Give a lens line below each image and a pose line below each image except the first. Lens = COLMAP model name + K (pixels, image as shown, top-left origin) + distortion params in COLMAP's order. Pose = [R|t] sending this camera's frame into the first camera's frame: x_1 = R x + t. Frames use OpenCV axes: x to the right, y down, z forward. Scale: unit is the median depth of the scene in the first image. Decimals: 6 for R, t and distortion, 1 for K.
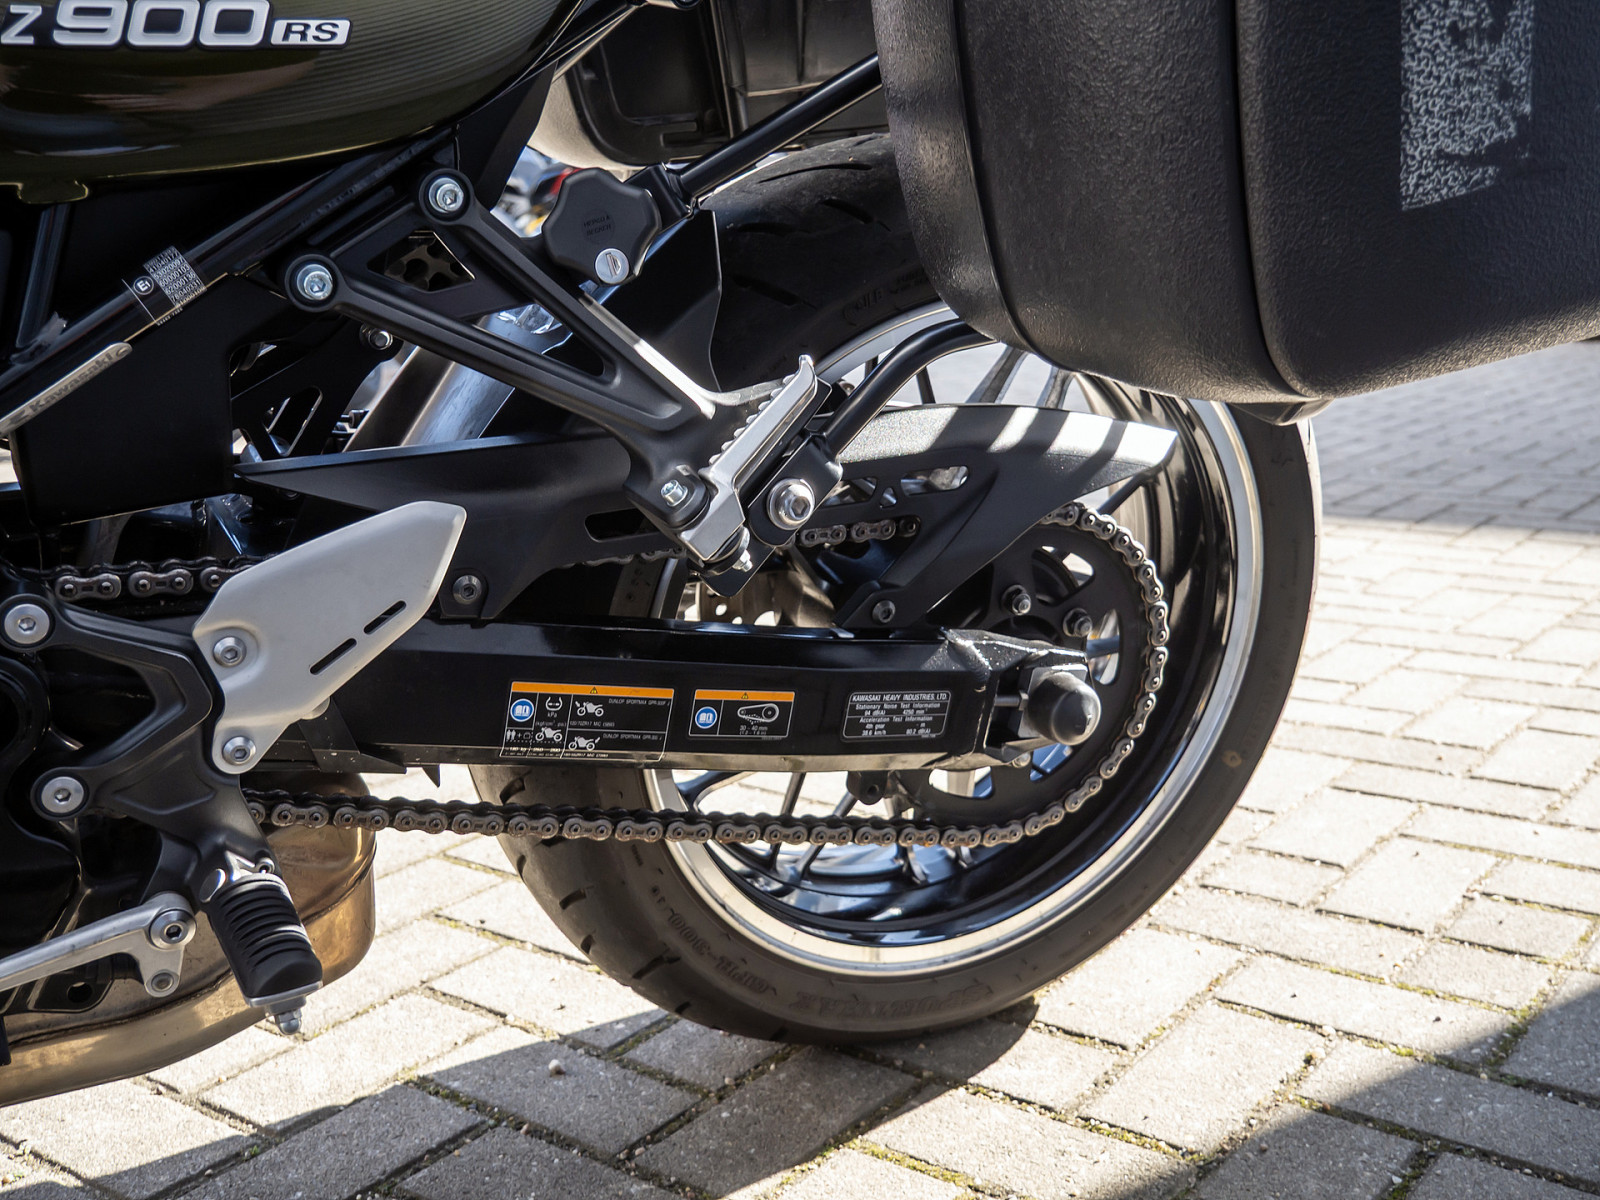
lens RADIAL K [[1825.8, 0, 800.0], [0, 1825.8, 600.0], [0, 0, 1]] dist [0.011566, 0.078061]
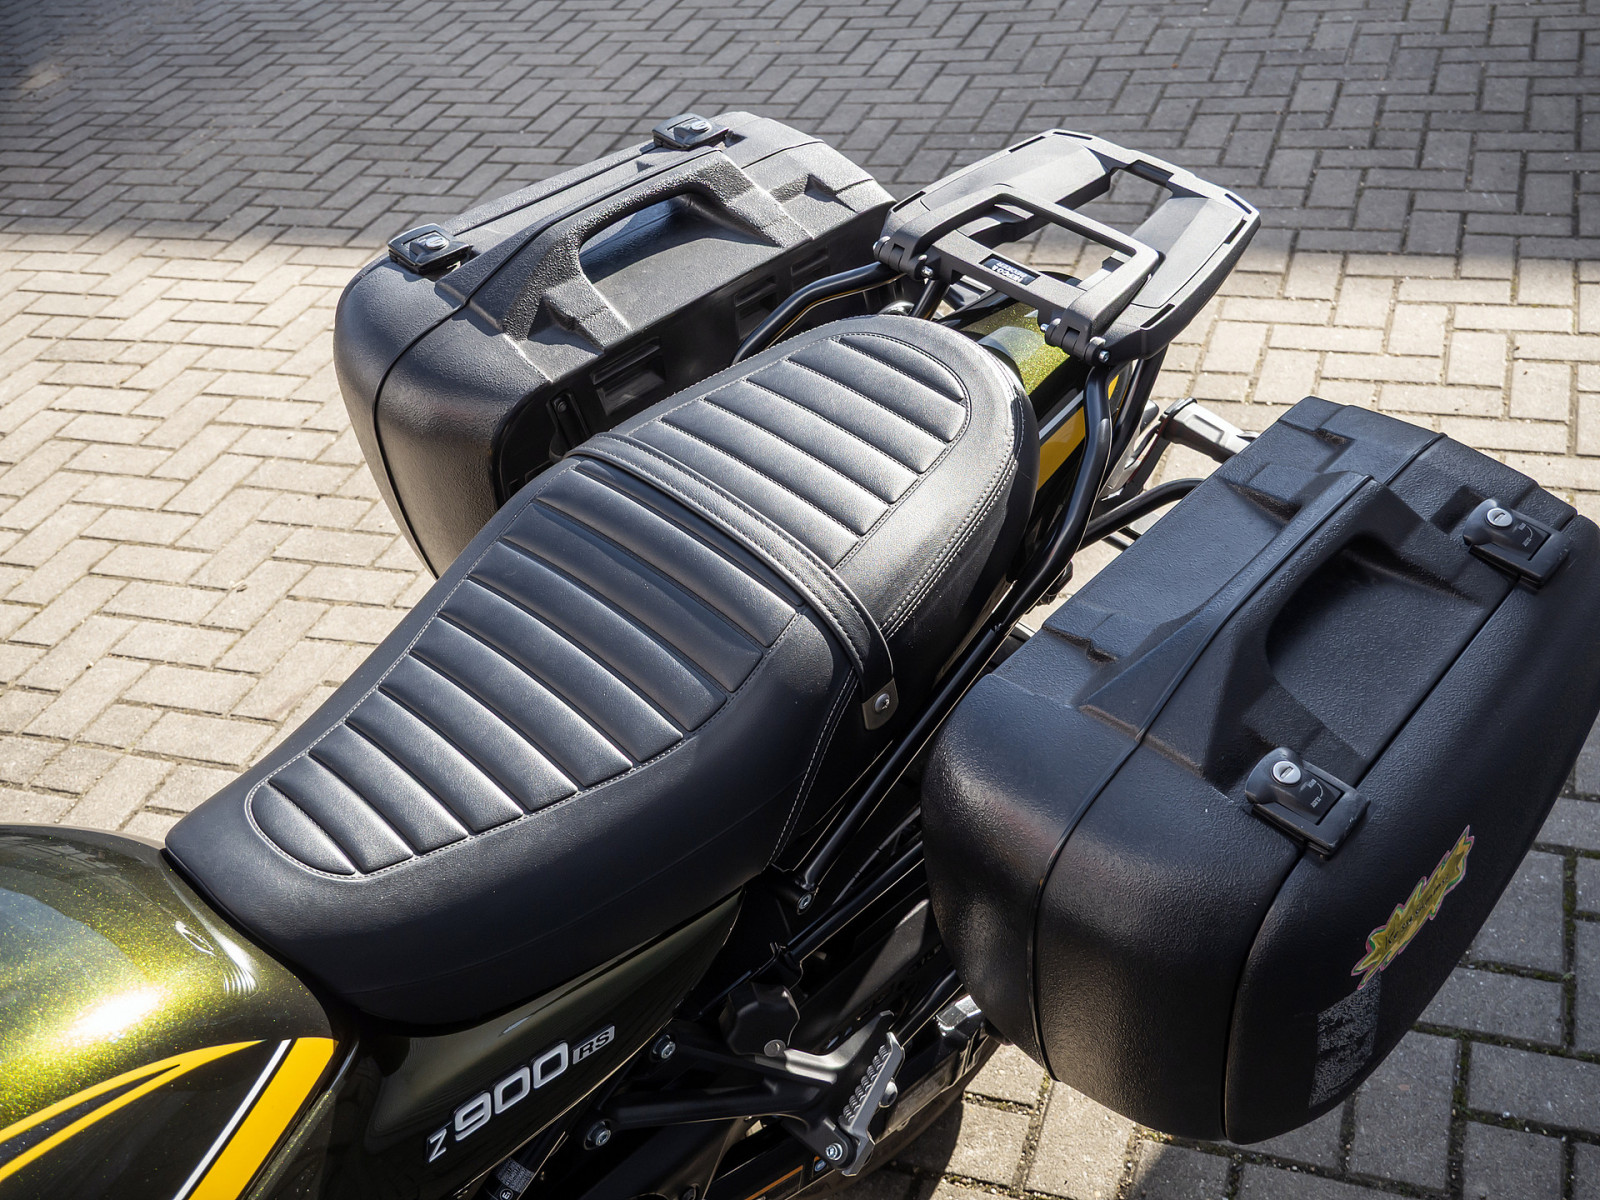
lens RADIAL K [[1825.8, 0, 800.0], [0, 1825.8, 600.0], [0, 0, 1]] dist [0.011566, 0.078061]
pose [[0.950001, -0.243264, 0.195756, -0.222989], [0.149179, 0.904352, 0.399867, -0.863397], [-0.274306, -0.350671, 0.895425, -0.175931]]
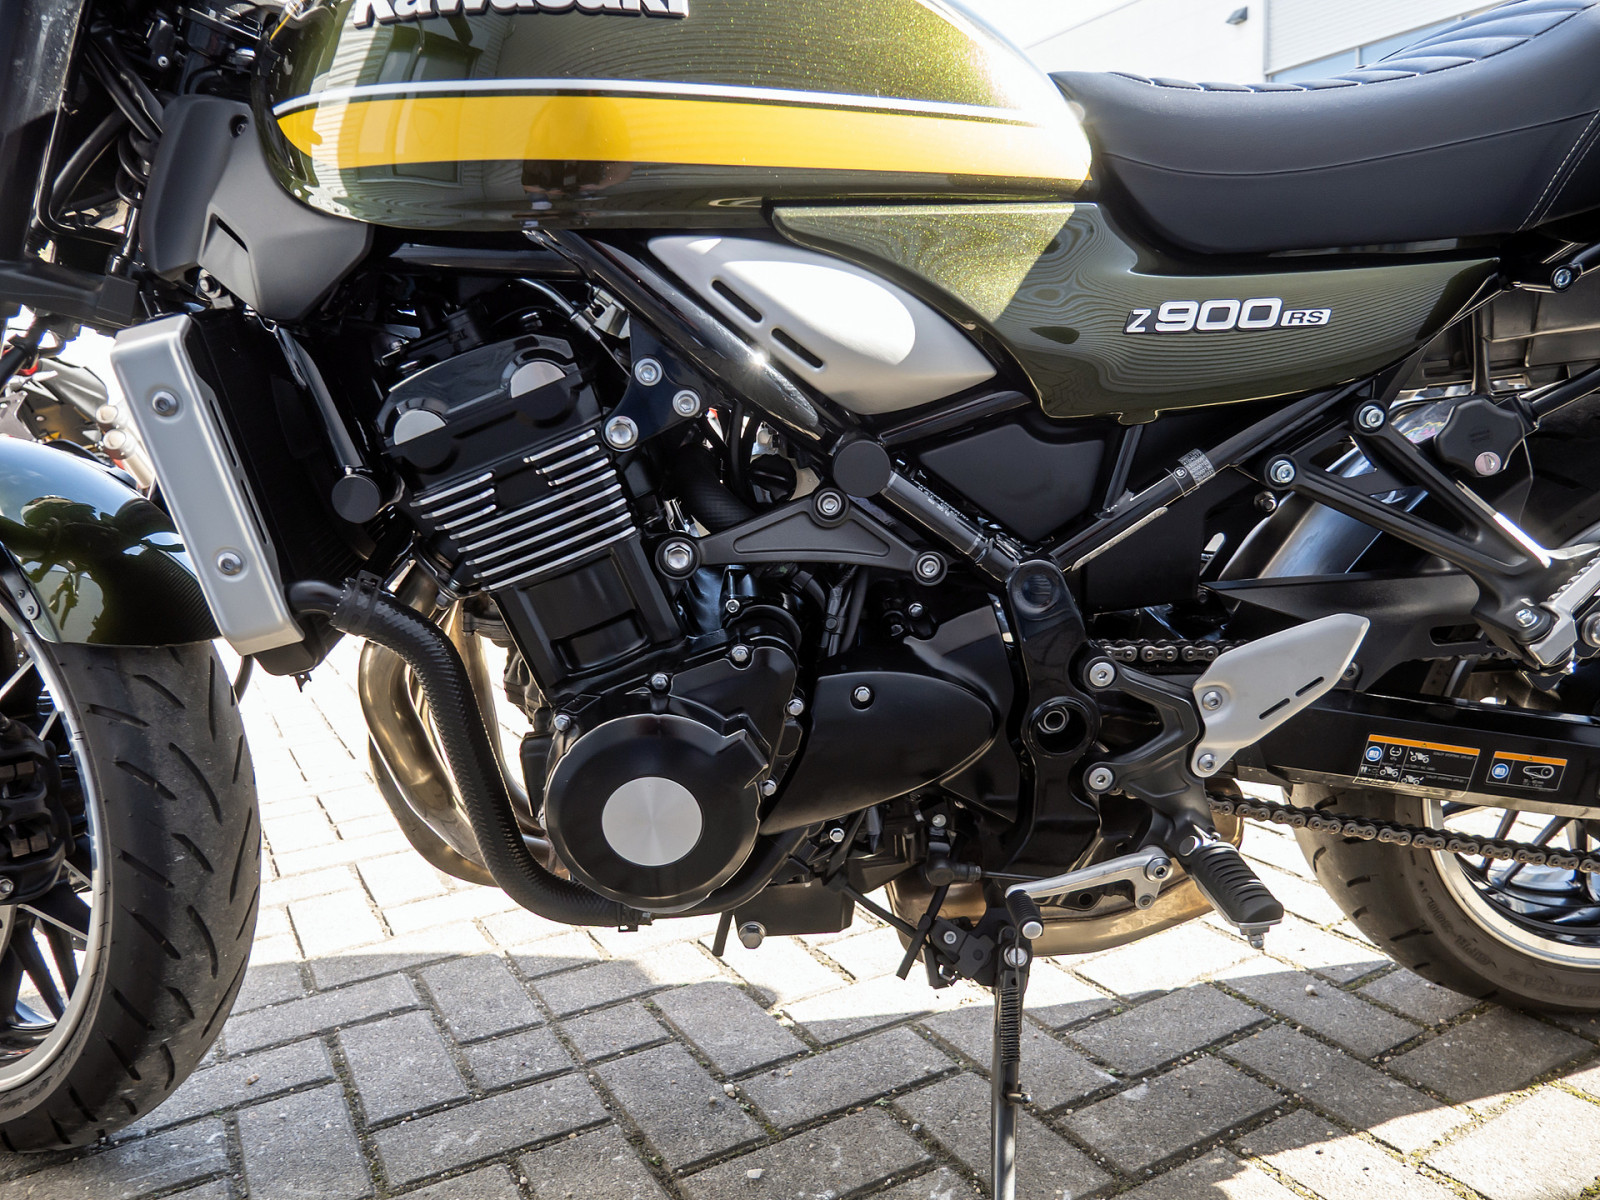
lens RADIAL K [[1186.8, 0, 800.0], [0, 1186.8, 600.0], [0, 0, 1]] dist [-0.028634, 0.013232]
pose [[0.923904, 0.056948, -0.378364, -0.194725], [-0.074634, 0.996690, -0.032232, 0.000635], [0.375276, 0.058018, 0.925096, -0.071039]]
